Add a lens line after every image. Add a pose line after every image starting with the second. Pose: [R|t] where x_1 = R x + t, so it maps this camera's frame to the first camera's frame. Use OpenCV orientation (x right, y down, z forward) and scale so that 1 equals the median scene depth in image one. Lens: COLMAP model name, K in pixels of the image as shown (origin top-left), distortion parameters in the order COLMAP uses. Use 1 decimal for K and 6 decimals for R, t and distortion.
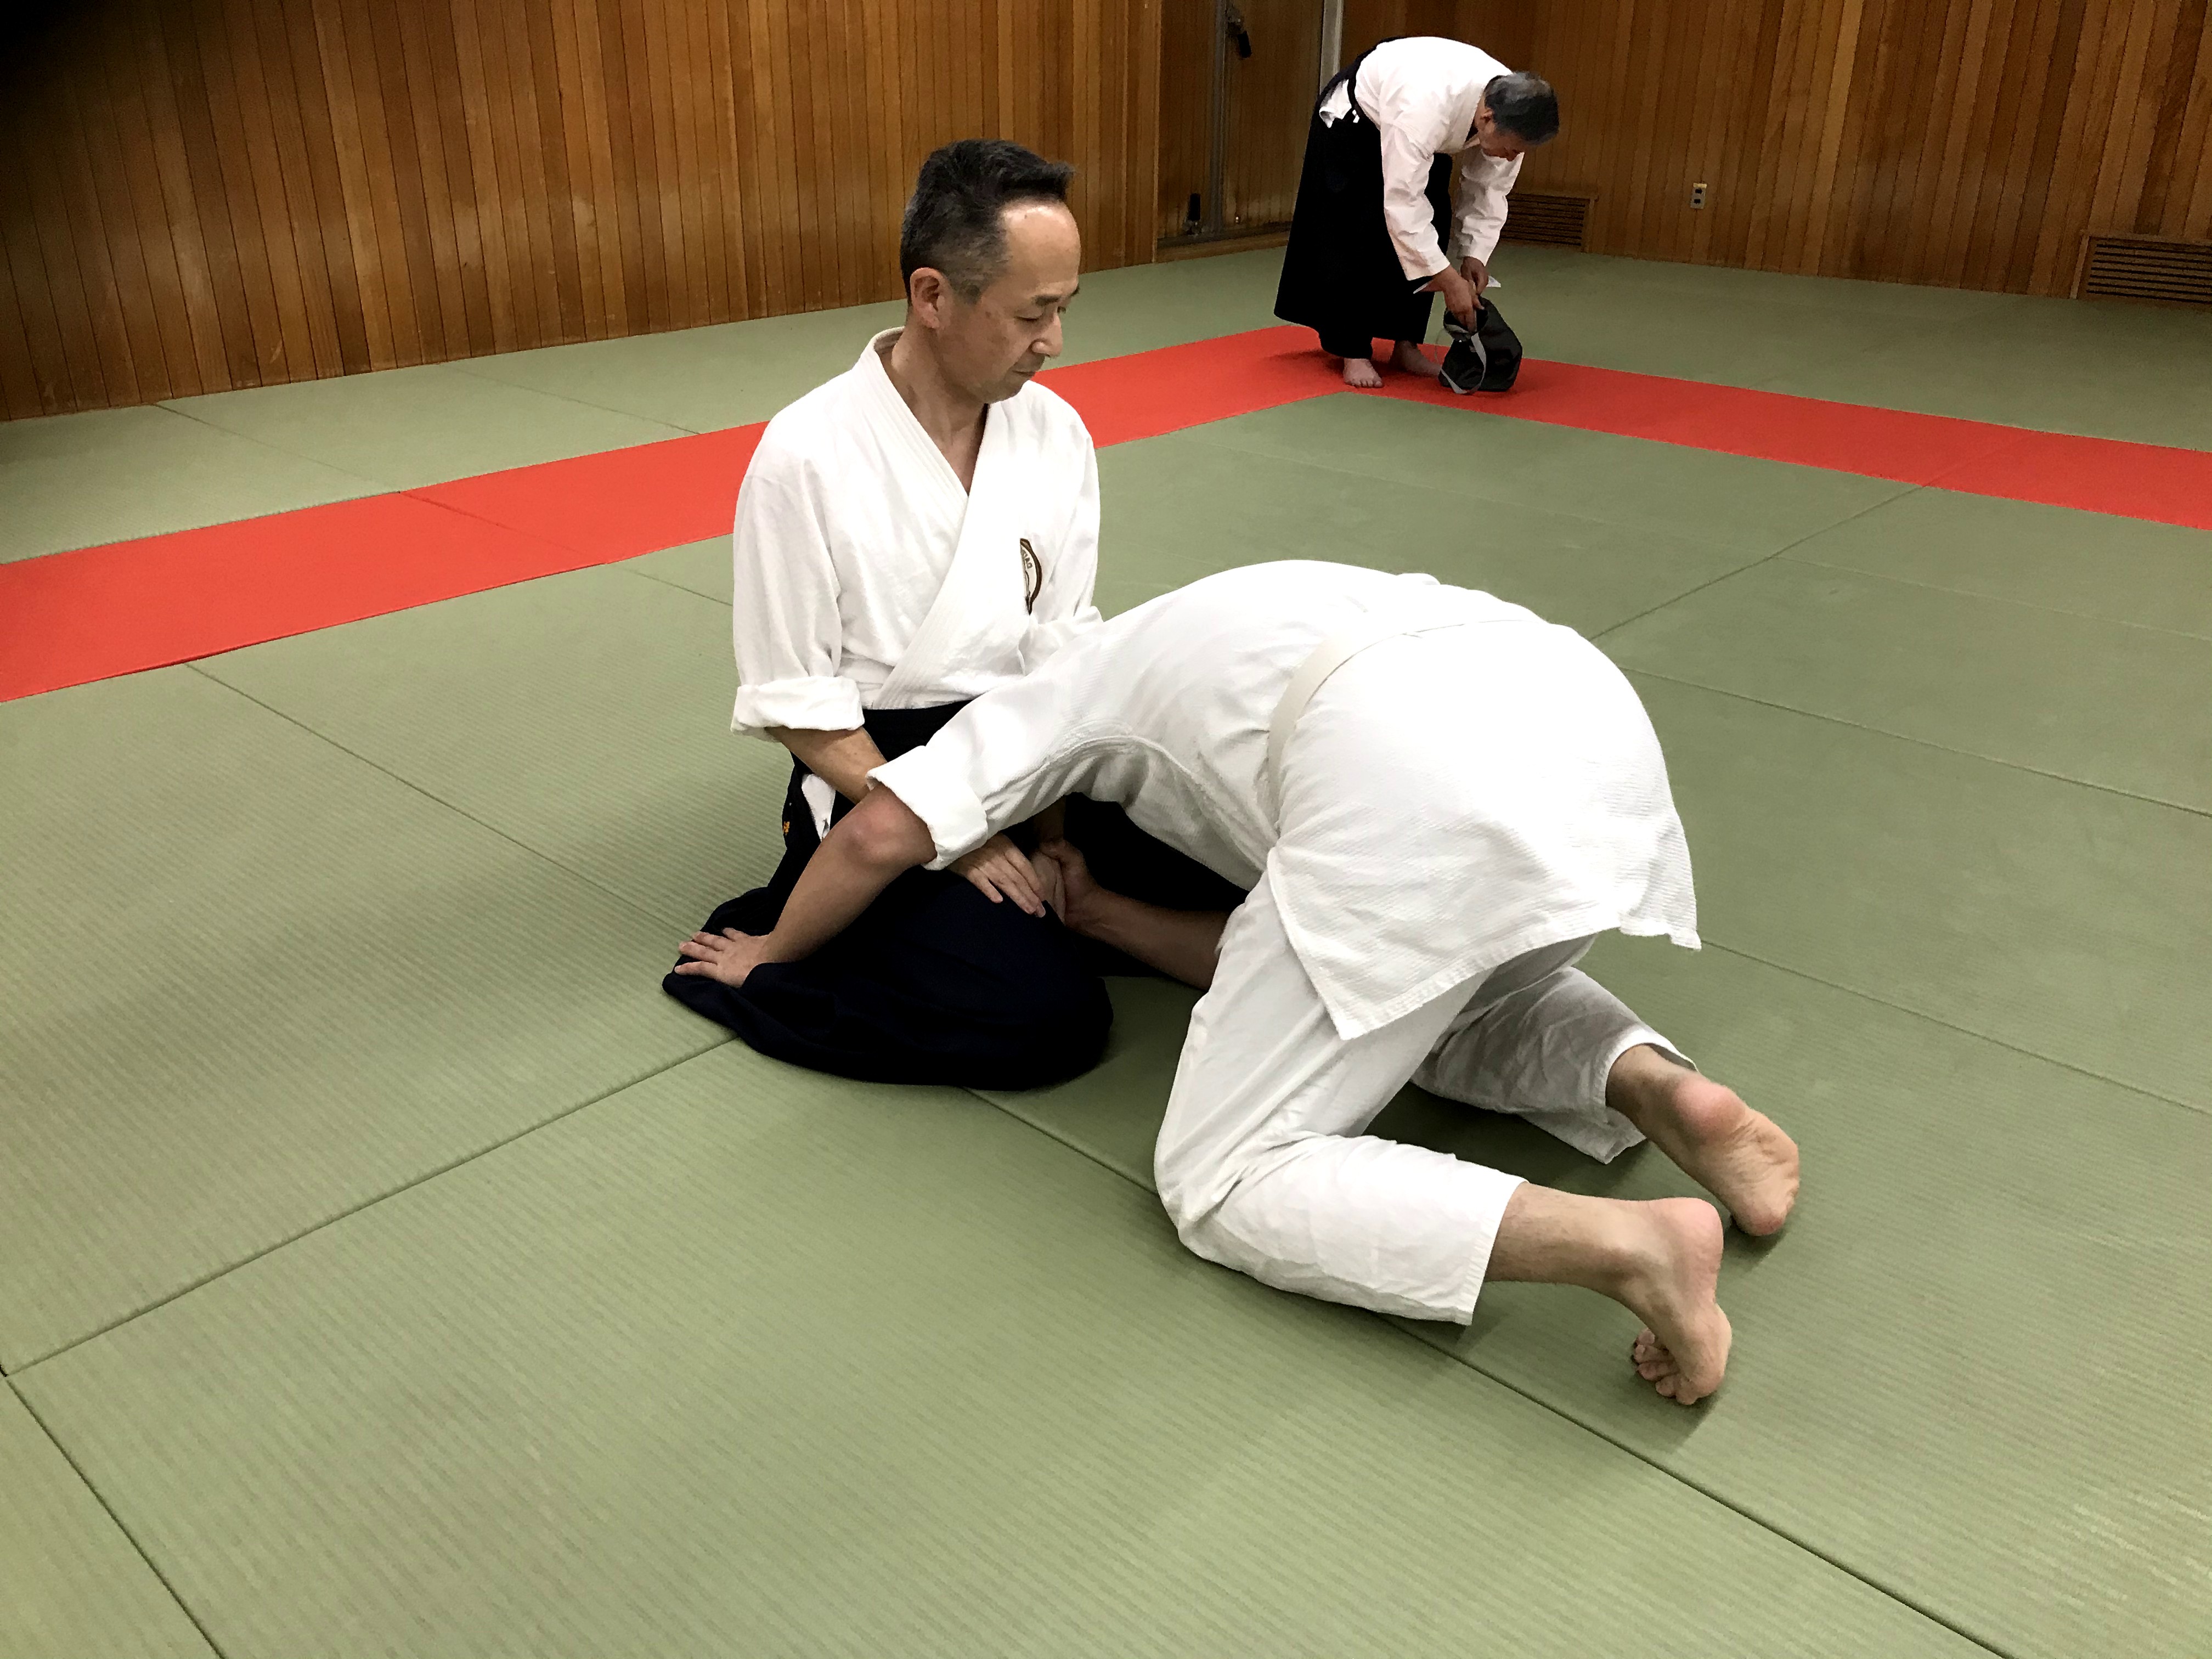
lens RADIAL K [[1865.6, 0, 1071.0], [0, 1865.6, 826.5], [0, 0, 1]] dist [0.040035, 0.015876]
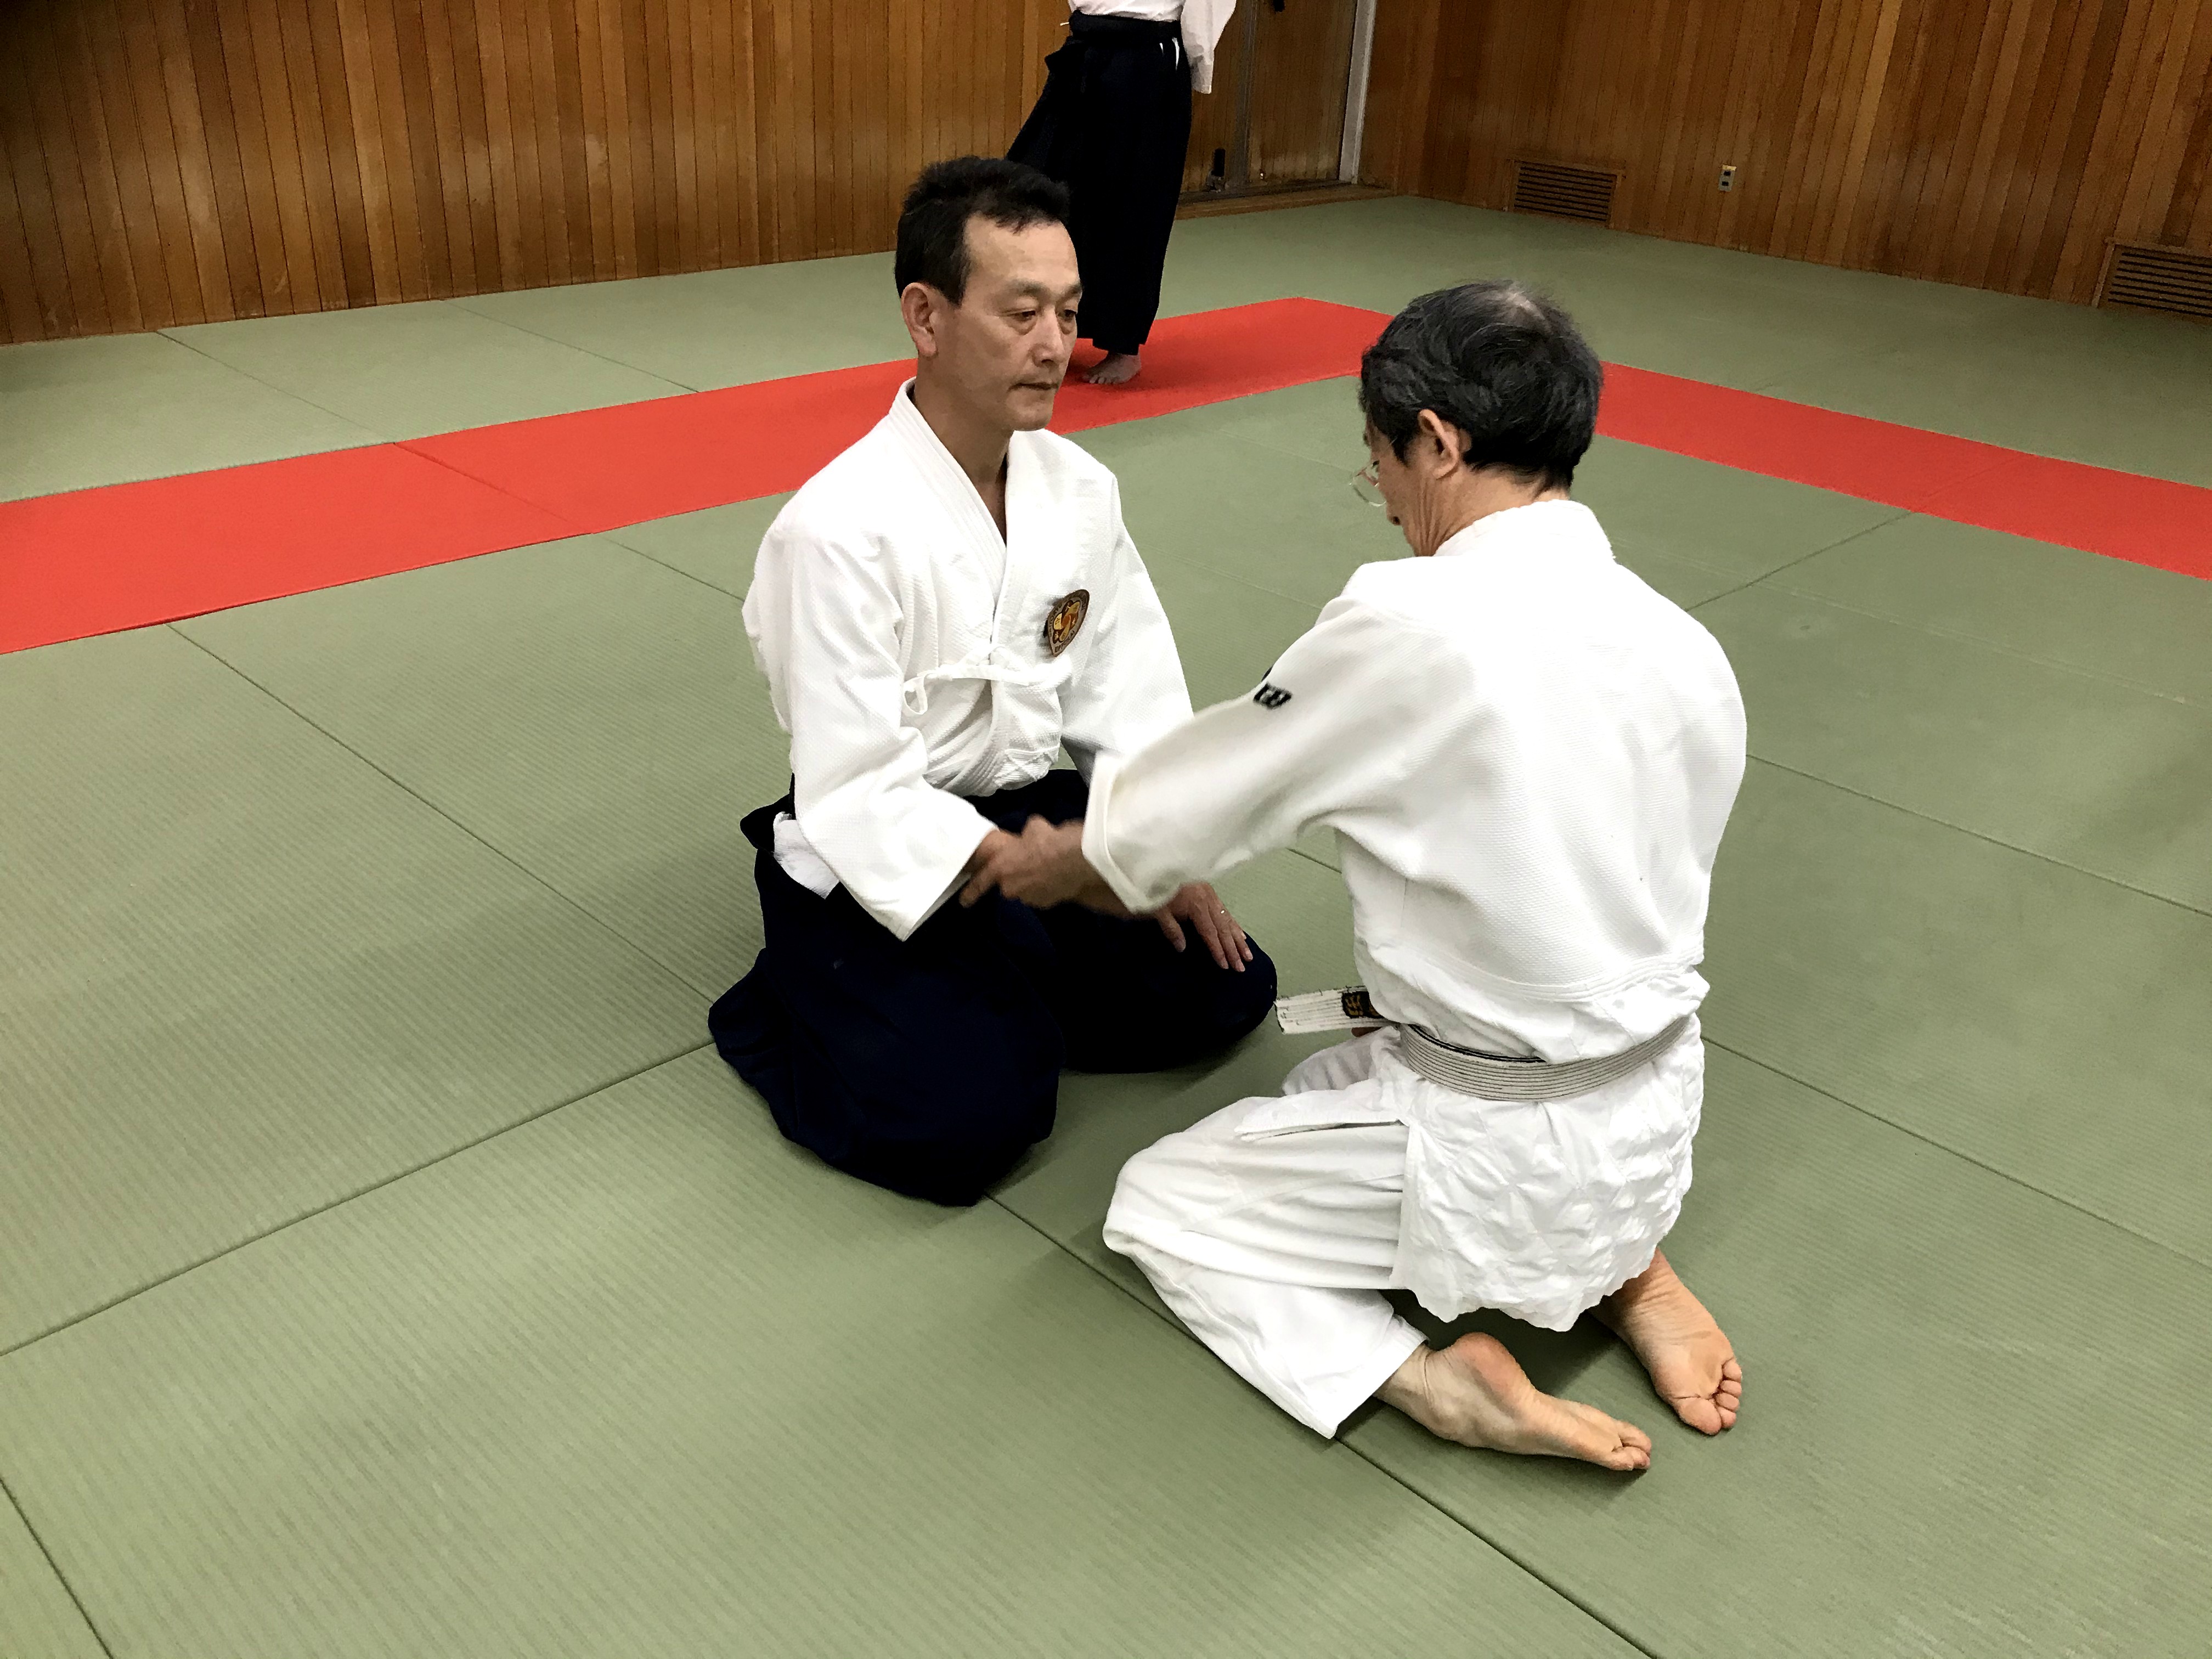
lens RADIAL K [[1865.6, 0, 1067.0], [0, 1865.6, 830.7], [0, 0, 1]] dist [0.040035, 0.015876]
pose [[0.998688, 0.051051, -0.004092, 0.011250], [-0.050839, 0.997854, 0.041254, -0.021006], [0.006190, -0.040992, 0.999140, -0.006523]]
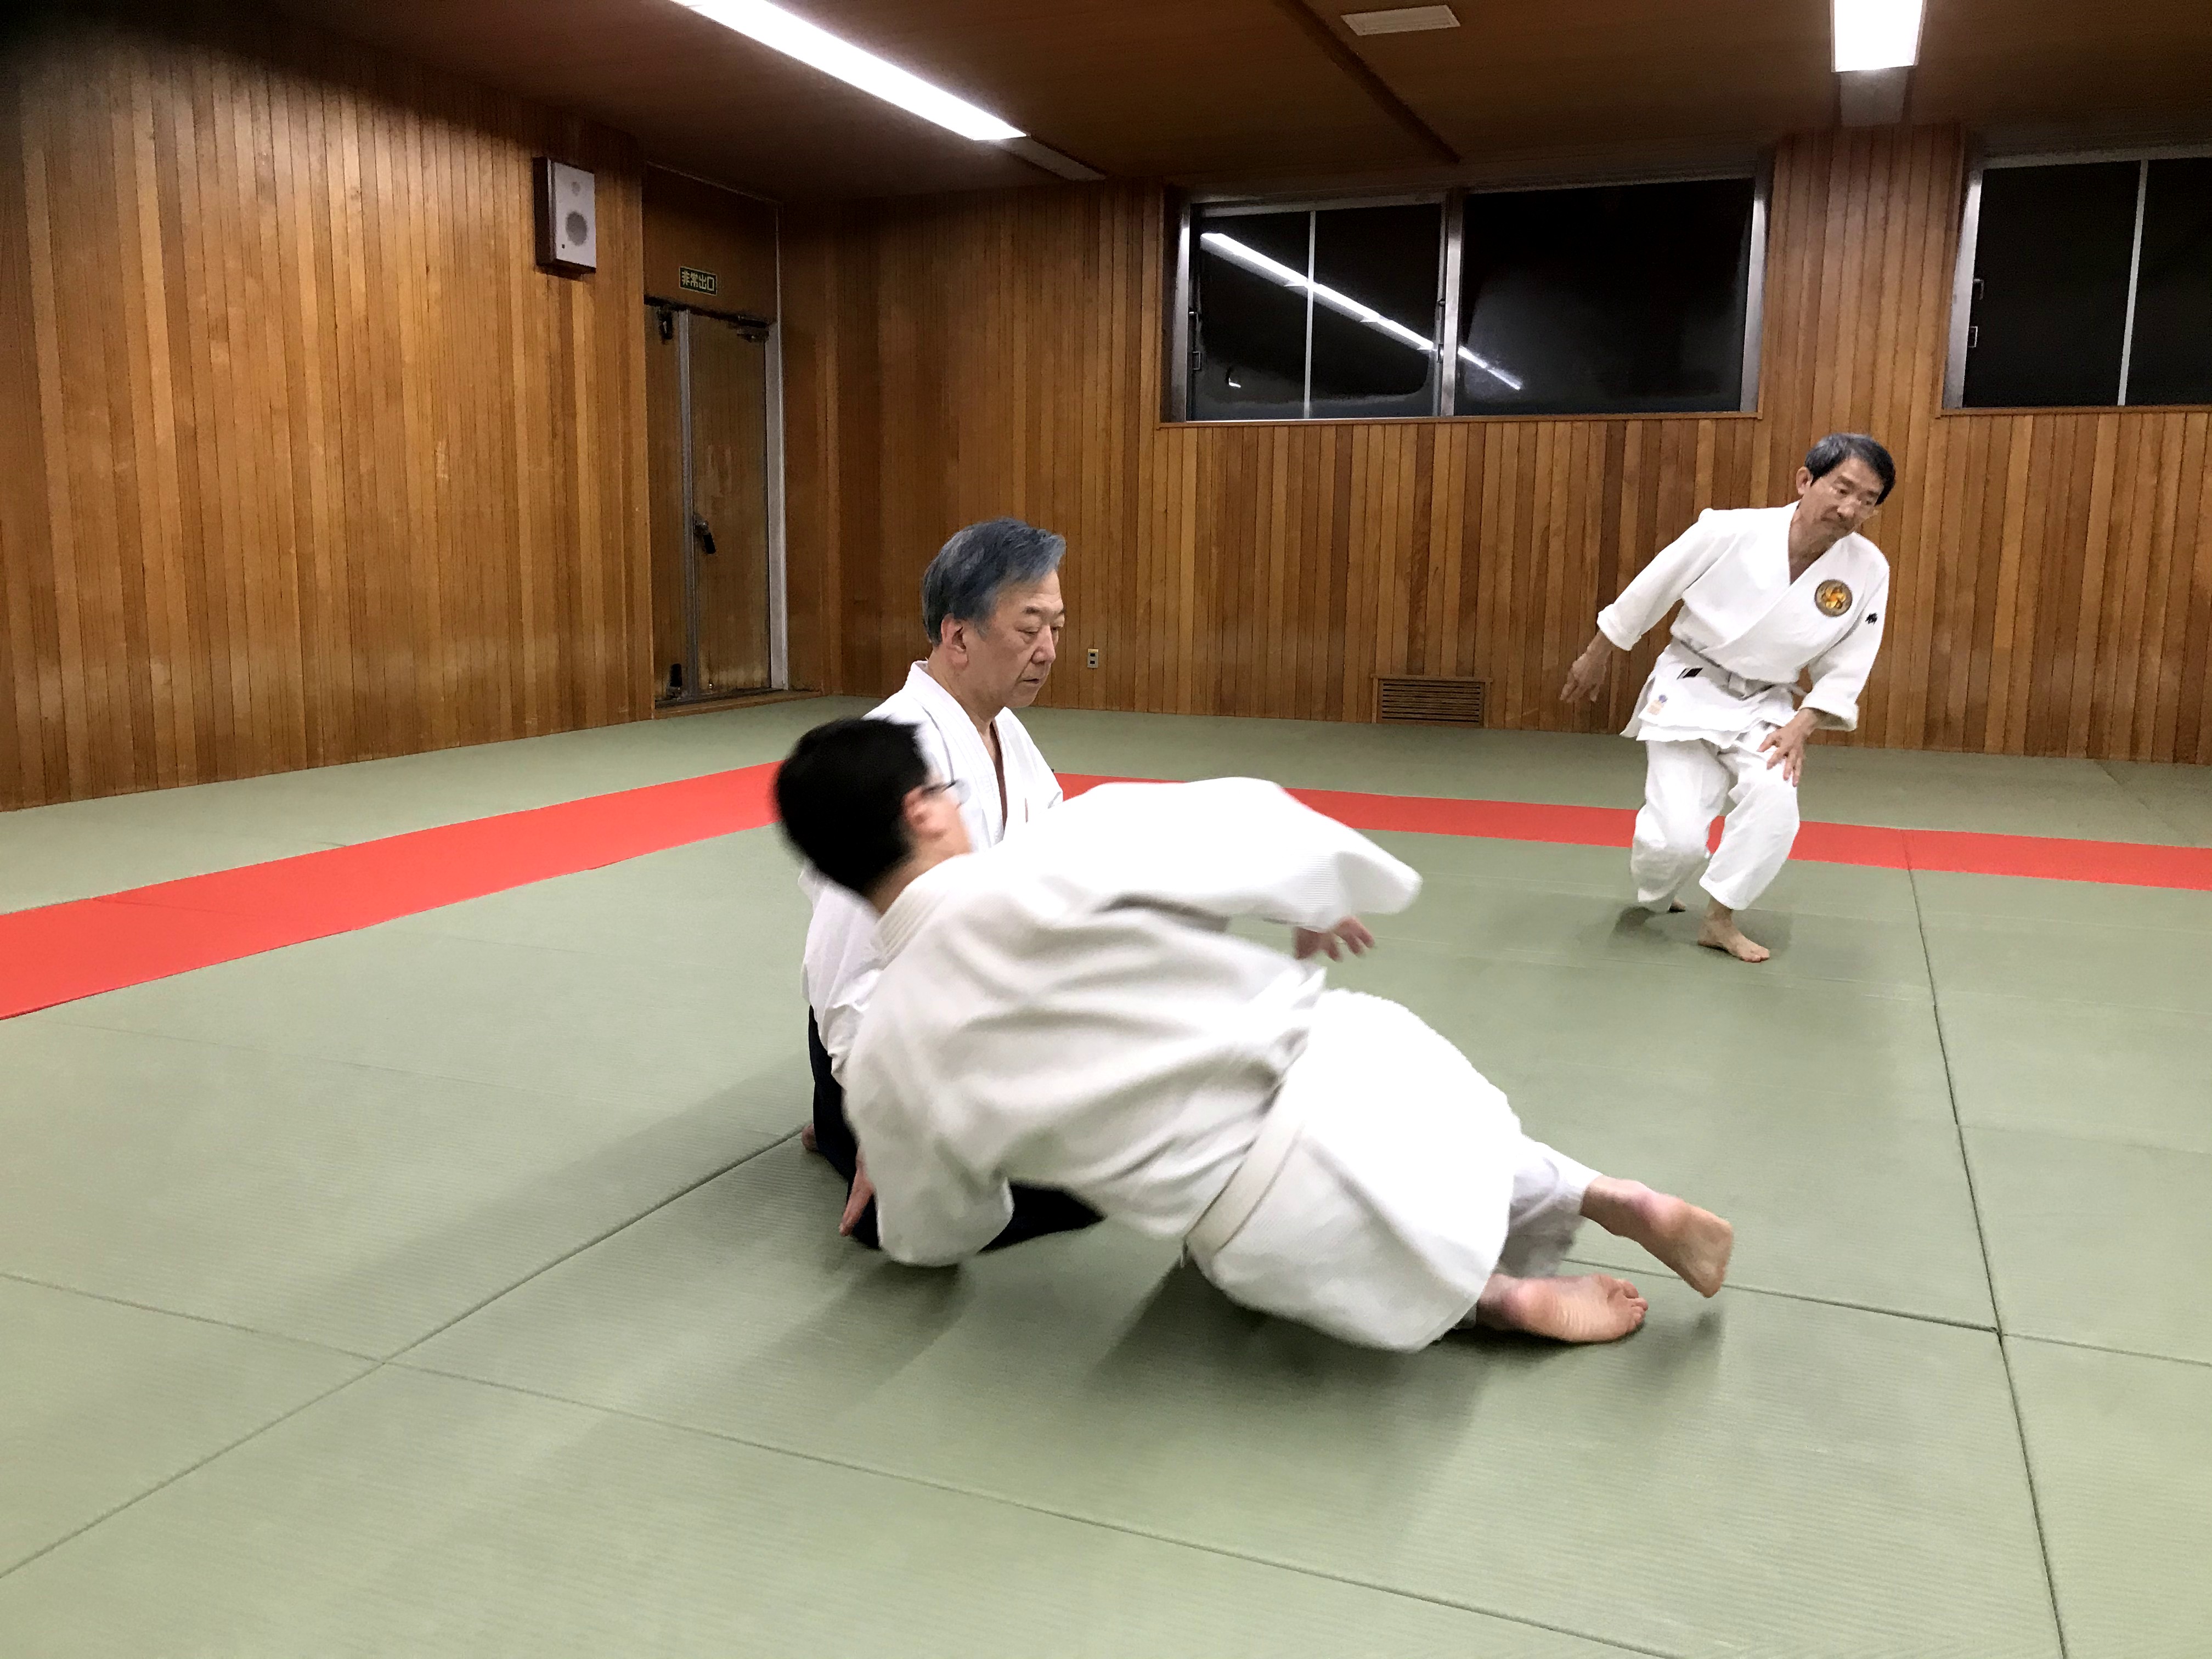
lens RADIAL K [[1865.6, 0, 1091.6], [0, 1865.6, 863.4], [0, 0, 1]] dist [0.040035, 0.015876]
pose [[0.933909, -0.057502, 0.352856, -0.143749], [0.140835, 0.966345, -0.215273, 0.080902], [-0.328602, 0.250740, 0.910577, -0.119054]]
